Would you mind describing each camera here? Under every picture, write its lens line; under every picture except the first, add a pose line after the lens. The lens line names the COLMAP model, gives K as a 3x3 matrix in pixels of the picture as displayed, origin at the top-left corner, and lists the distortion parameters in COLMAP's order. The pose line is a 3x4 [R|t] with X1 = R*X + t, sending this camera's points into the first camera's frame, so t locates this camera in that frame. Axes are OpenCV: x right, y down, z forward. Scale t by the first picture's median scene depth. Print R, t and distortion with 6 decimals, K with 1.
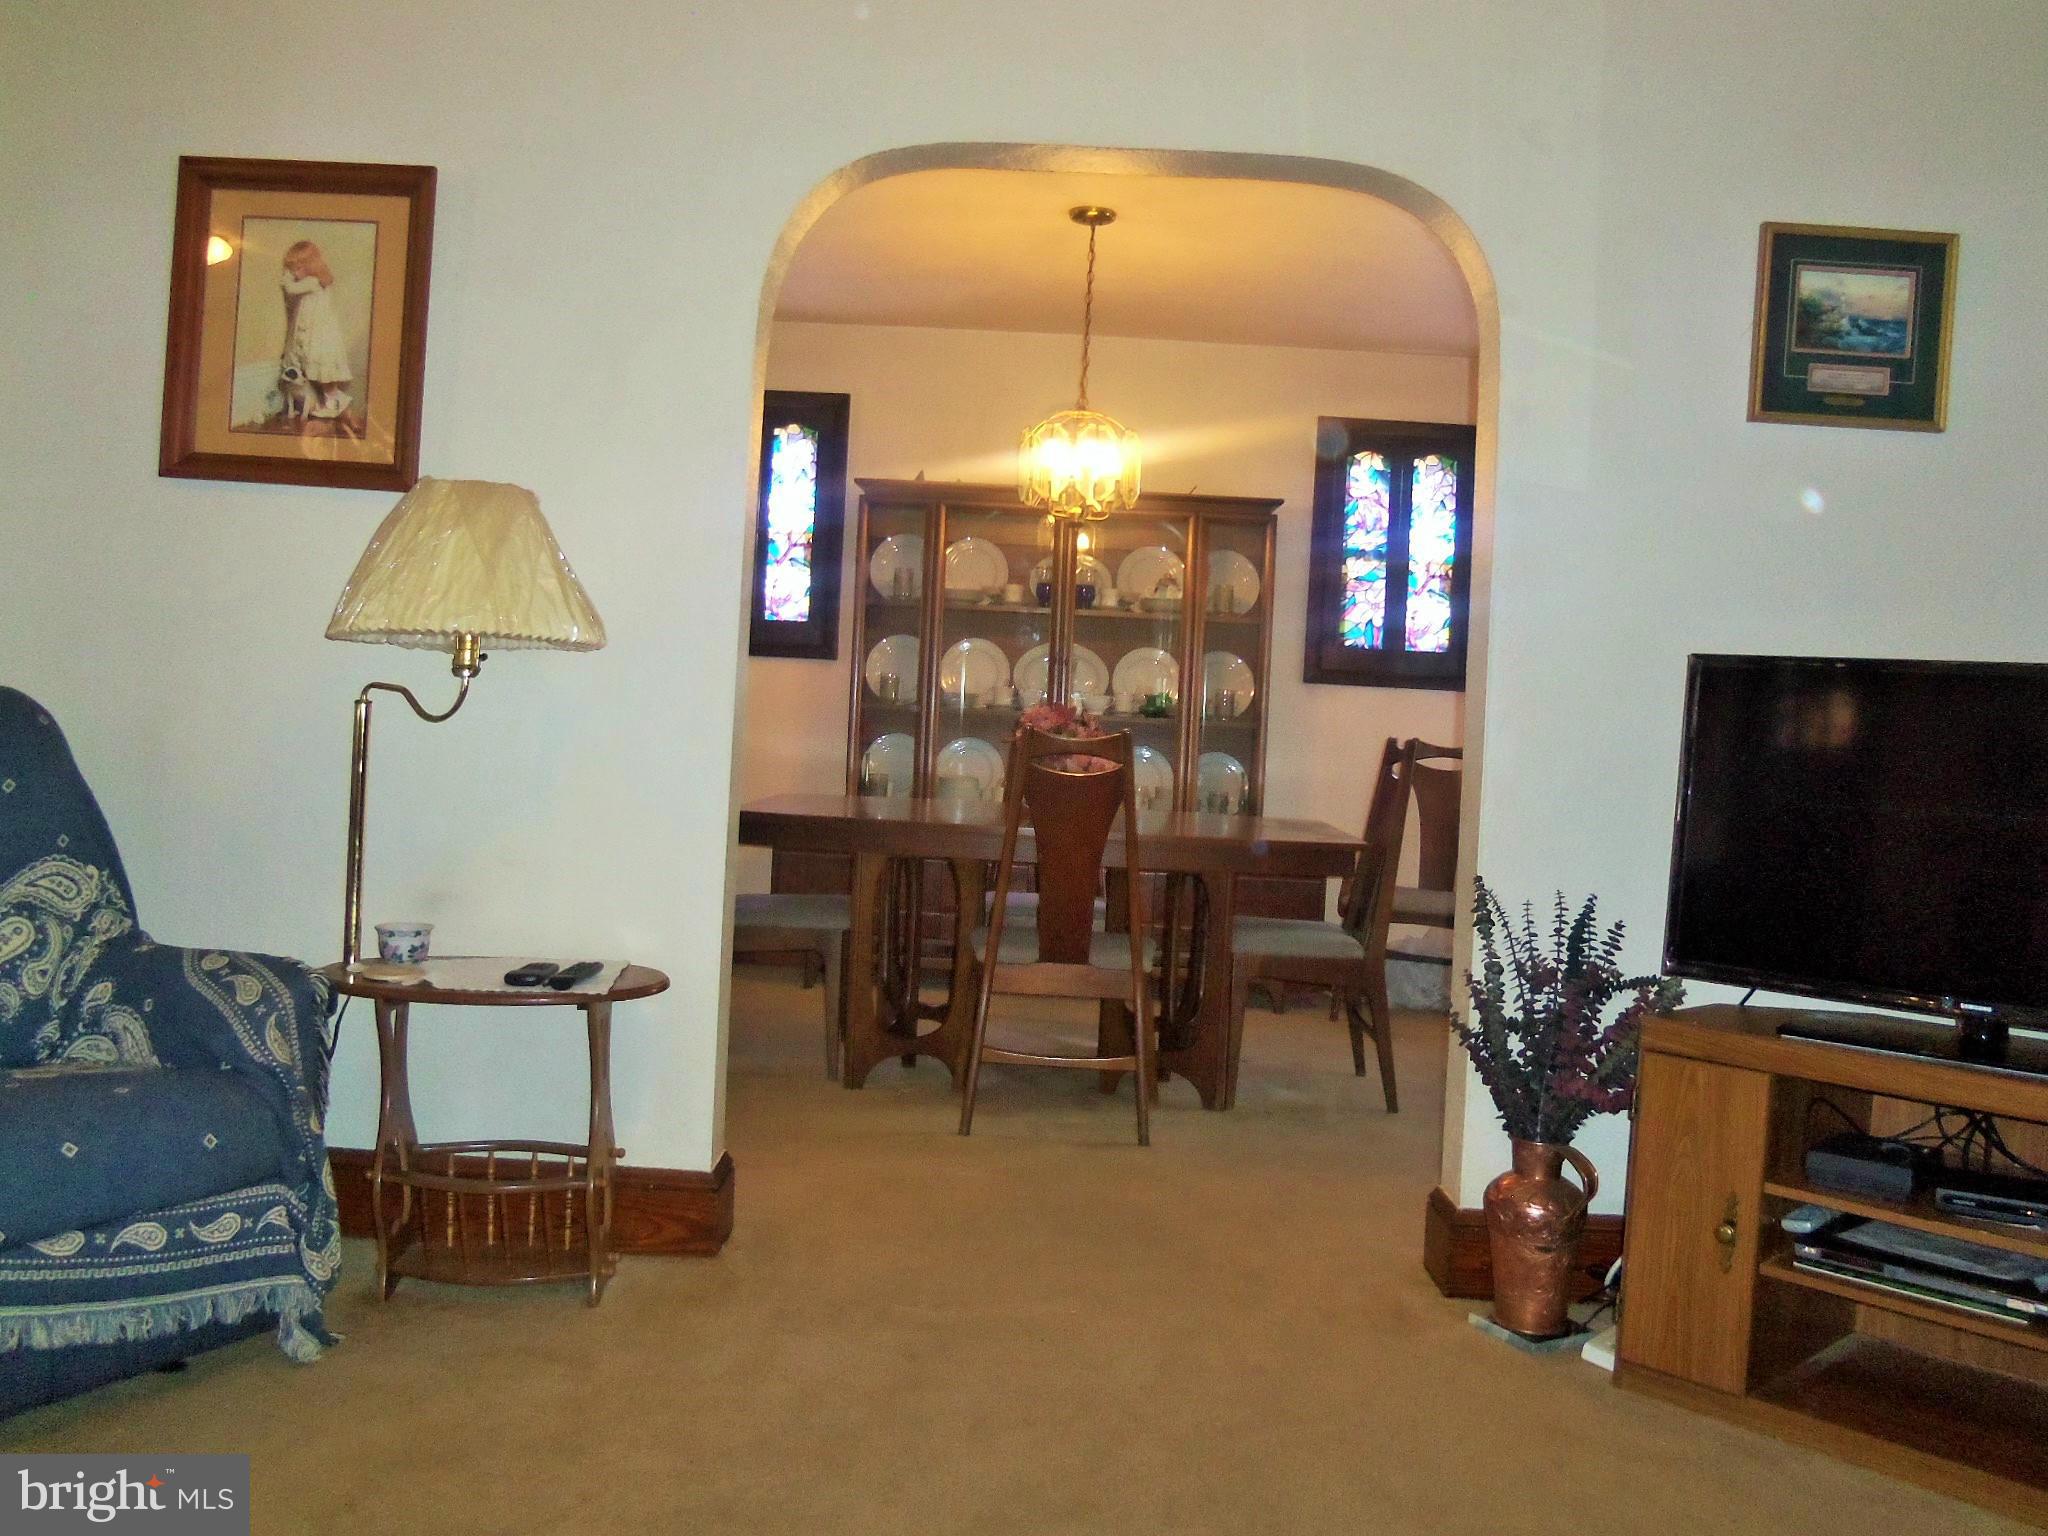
lens RADIAL K [[1695.2, 0, 1085.0], [0, 1695.2, 745.2], [0, 0, 1]] dist [-0.067890, 0.064588]
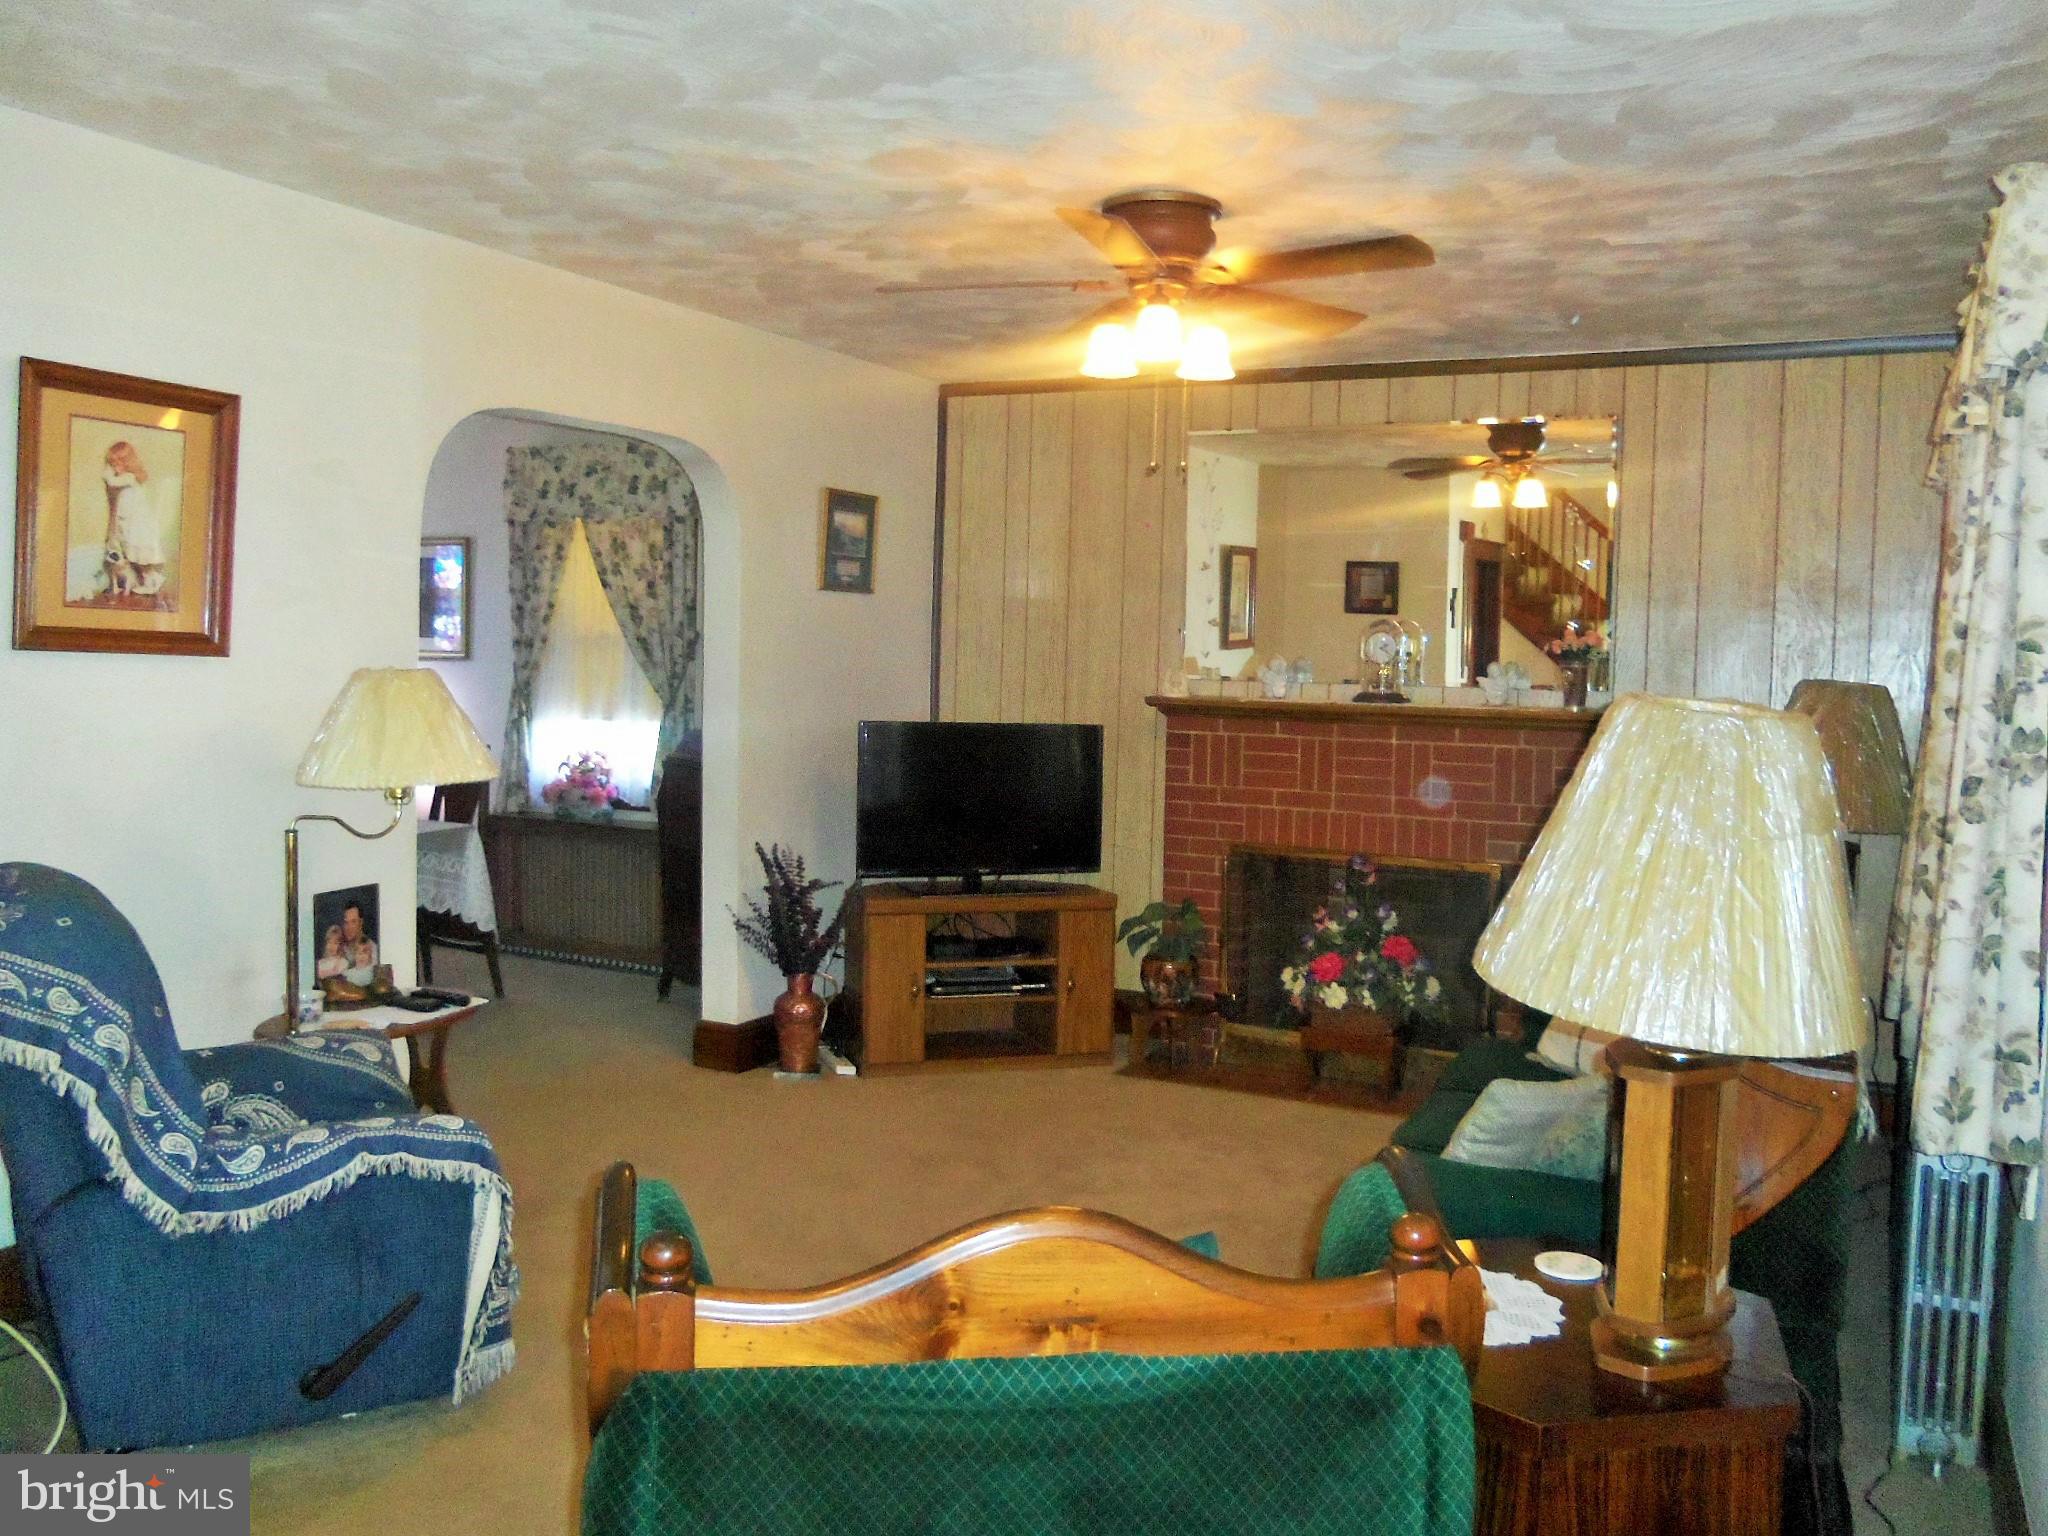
lens RADIAL K [[1695.2, 0, 1014.0], [0, 1695.2, 764.6], [0, 0, 1]] dist [-0.067890, 0.064588]
pose [[0.447811, -0.099955, 0.888523, -1.239377], [0.017071, 0.994506, 0.103274, -0.188203], [-0.893965, -0.031079, 0.447058, -0.074785]]
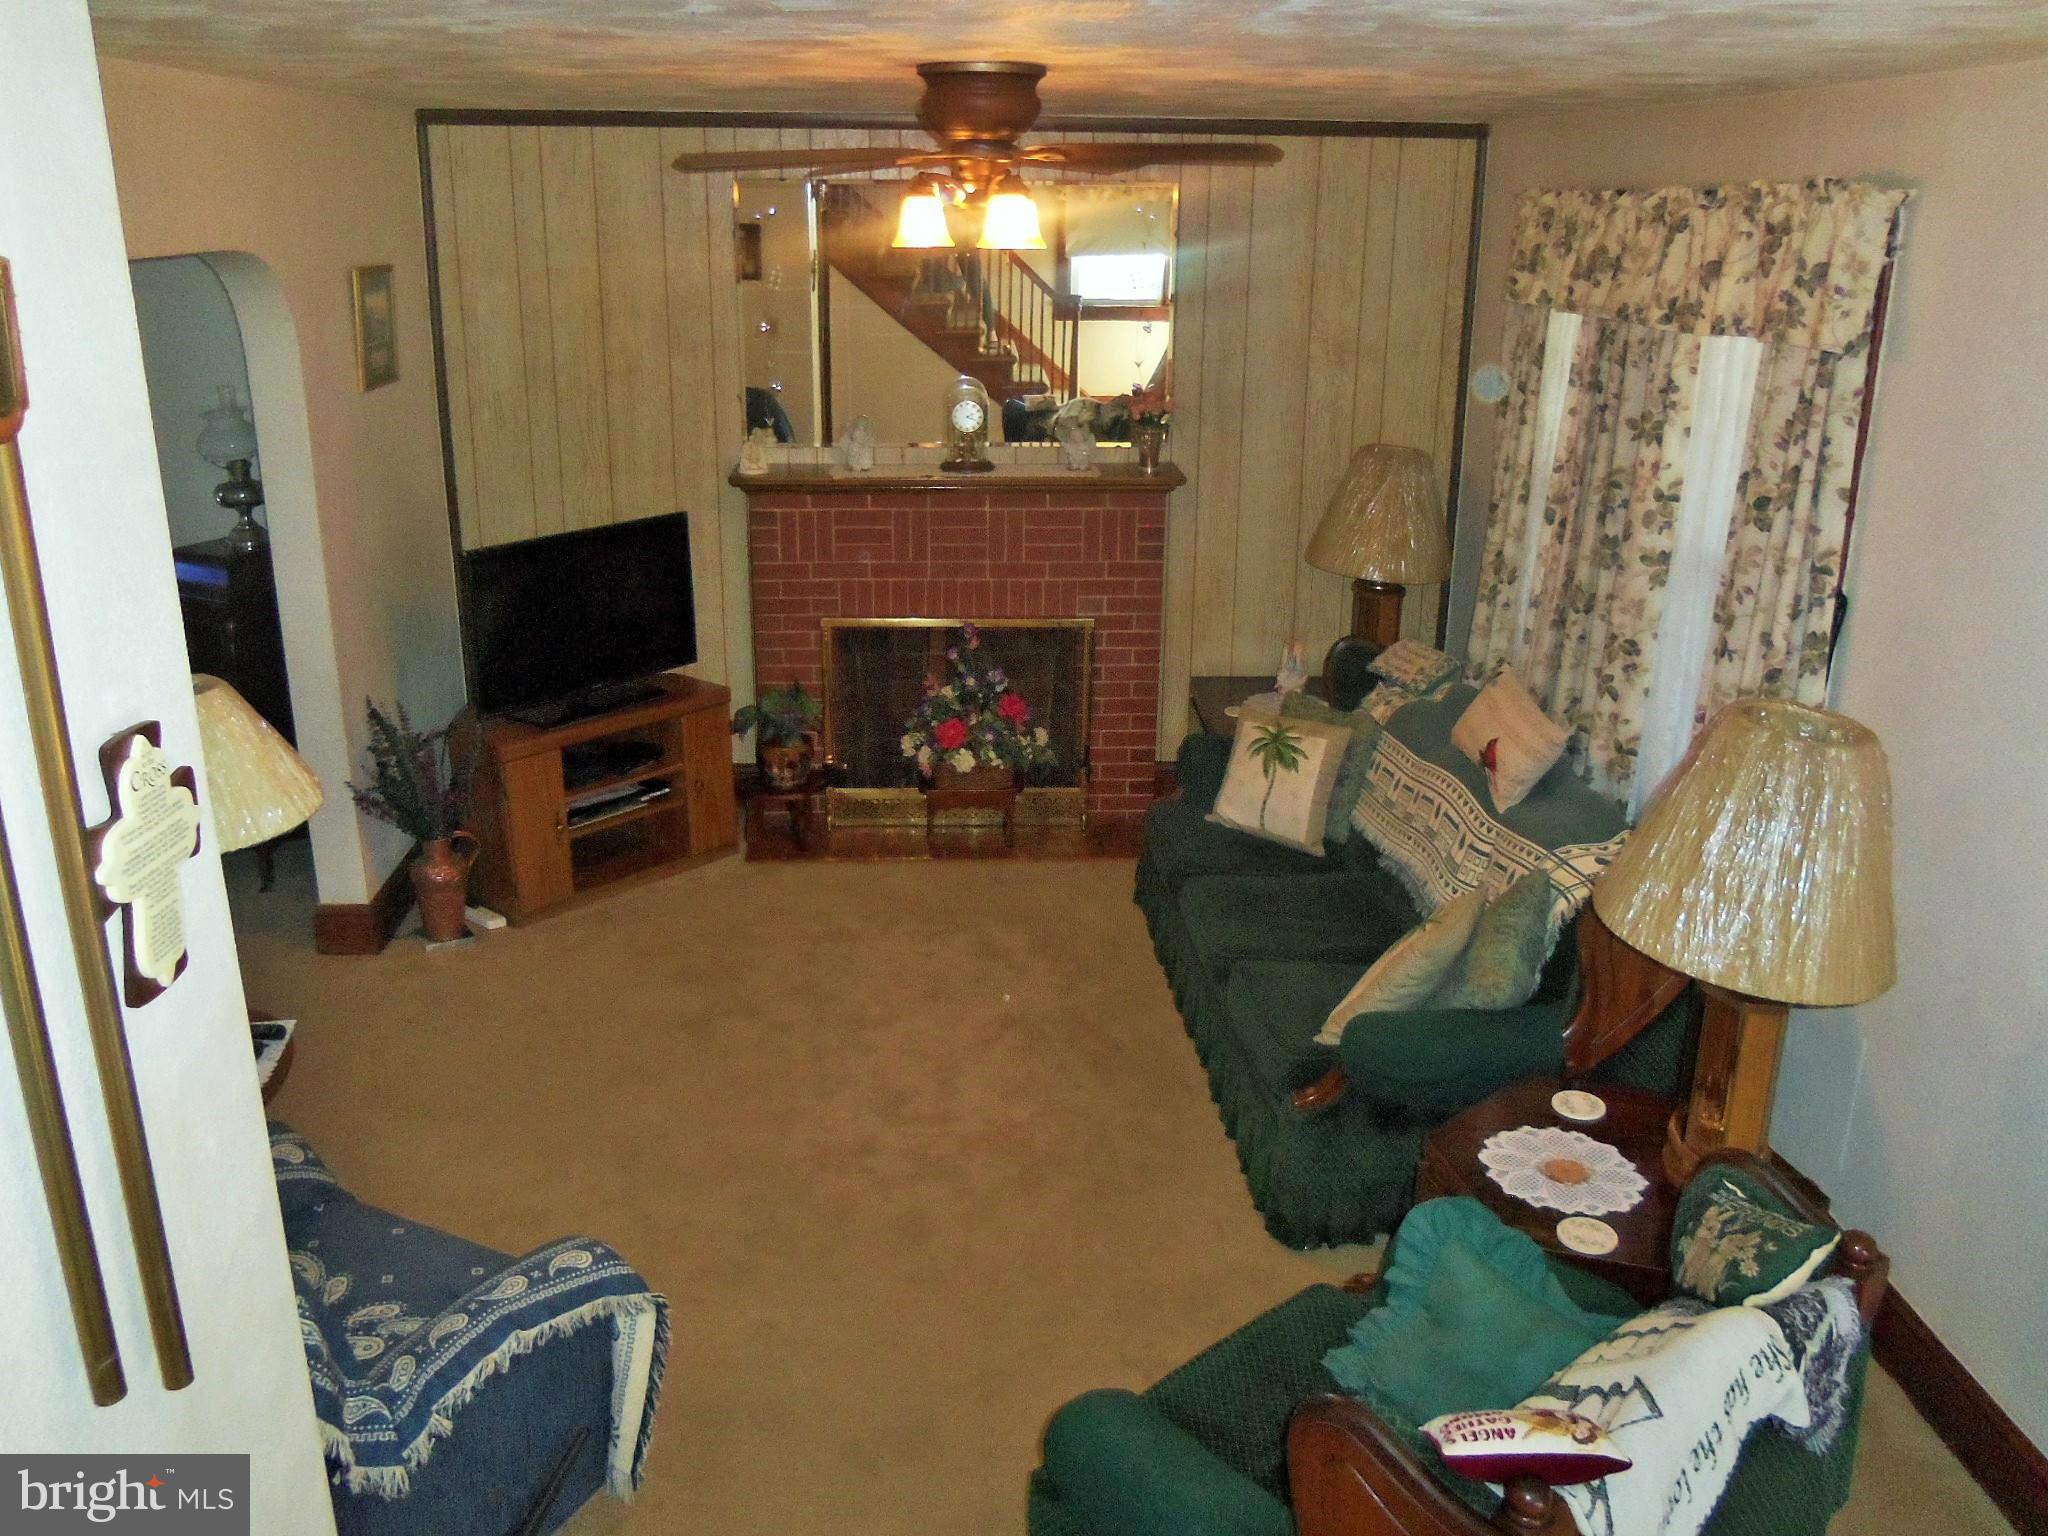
lens RADIAL K [[1695.2, 0, 984.1], [0, 1695.2, 752.6], [0, 0, 1]] dist [-0.067890, 0.064588]
pose [[-0.069437, -0.374346, 0.924686, -1.281165], [0.006513, 0.926733, 0.375664, -0.474131], [-0.997565, 0.032108, -0.061911, 0.501289]]
